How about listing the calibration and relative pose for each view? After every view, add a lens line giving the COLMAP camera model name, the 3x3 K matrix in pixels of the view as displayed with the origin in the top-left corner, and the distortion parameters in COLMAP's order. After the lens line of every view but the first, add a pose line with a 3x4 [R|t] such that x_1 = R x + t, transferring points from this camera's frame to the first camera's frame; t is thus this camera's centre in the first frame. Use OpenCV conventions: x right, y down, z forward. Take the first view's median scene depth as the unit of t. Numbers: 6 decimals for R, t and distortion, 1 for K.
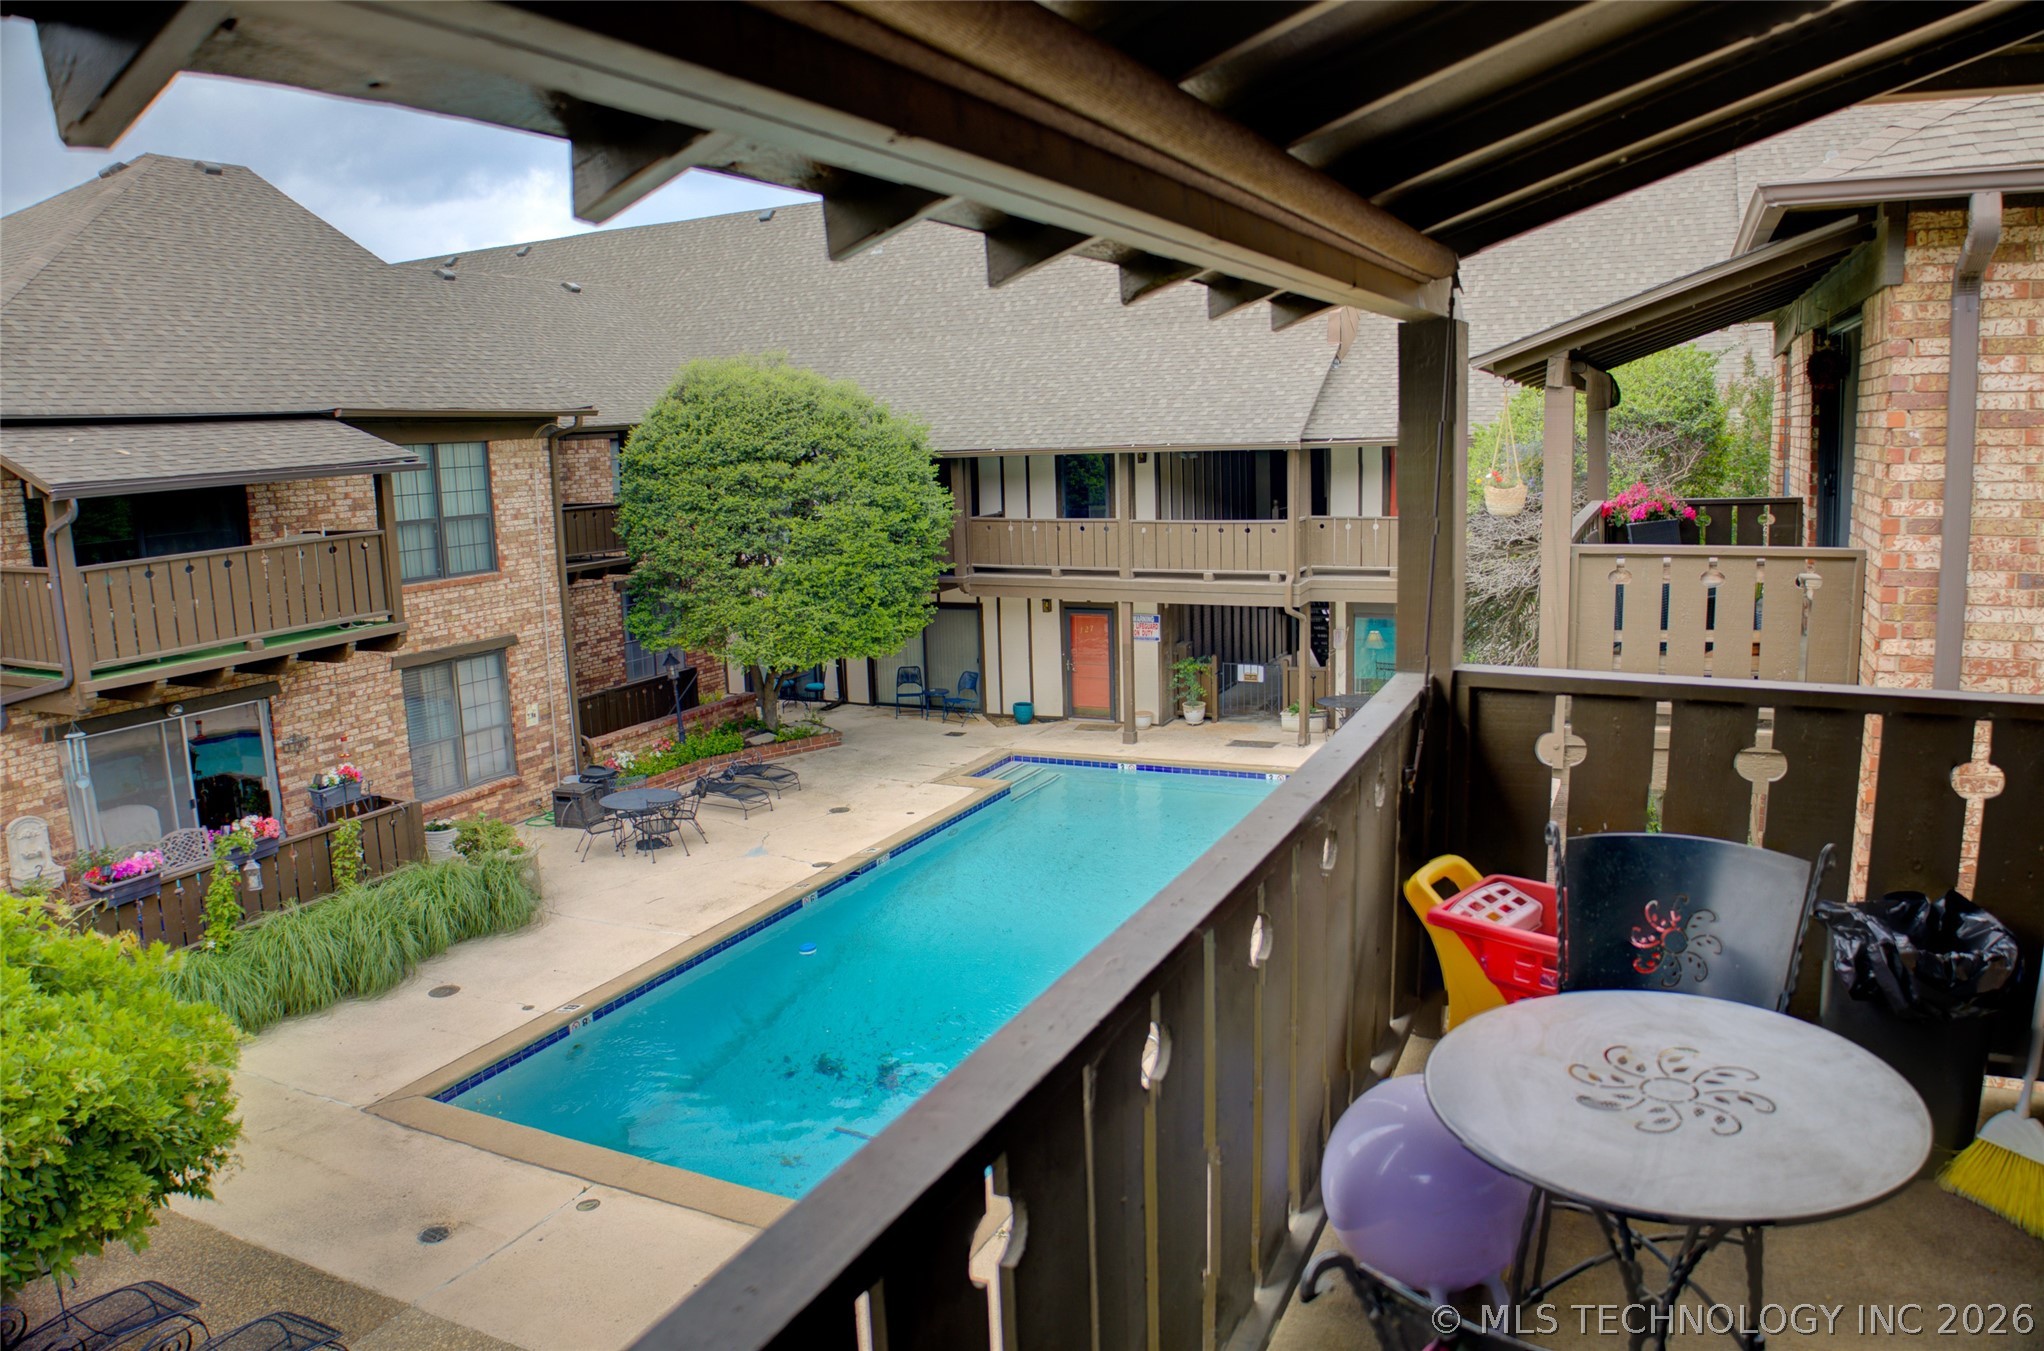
lens RADIAL K [[1338.5, 0, 1059.7], [0, 1338.5, 689.0], [0, 0, 1]] dist [-0.173754, 0.091301]
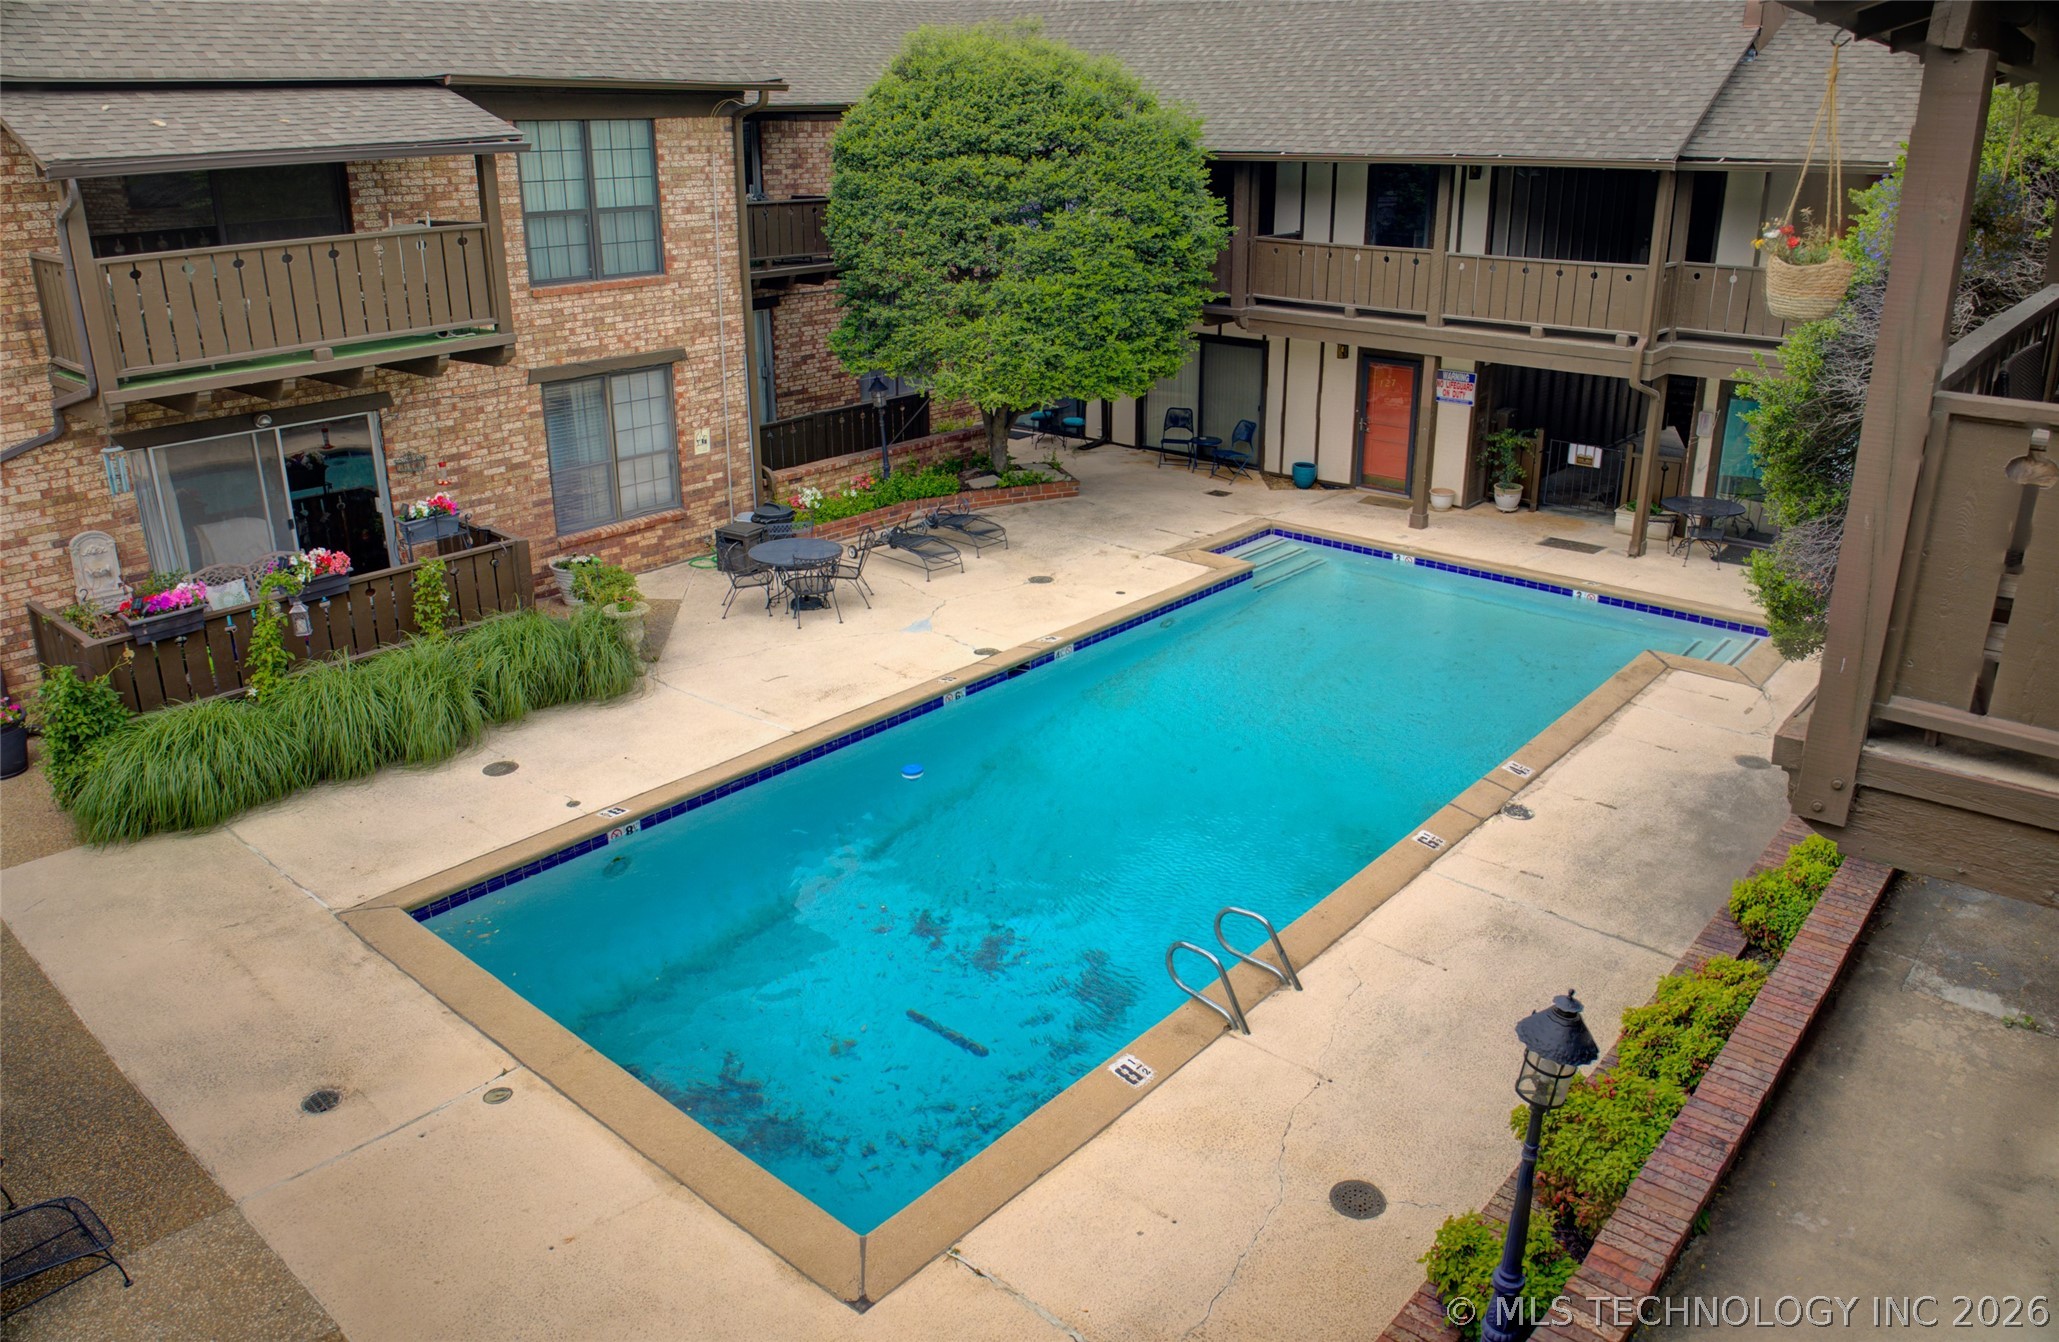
lens RADIAL K [[1421.5, 0, 1029.5], [0, 1421.5, 671.0], [0, 0, 1]] dist [-0.134189, 0.082752]
pose [[0.960579, 0.122378, -0.249622, 0.064405], [-0.075480, 0.978977, 0.189490, -0.024841], [0.267563, -0.163179, 0.949622, 0.128874]]
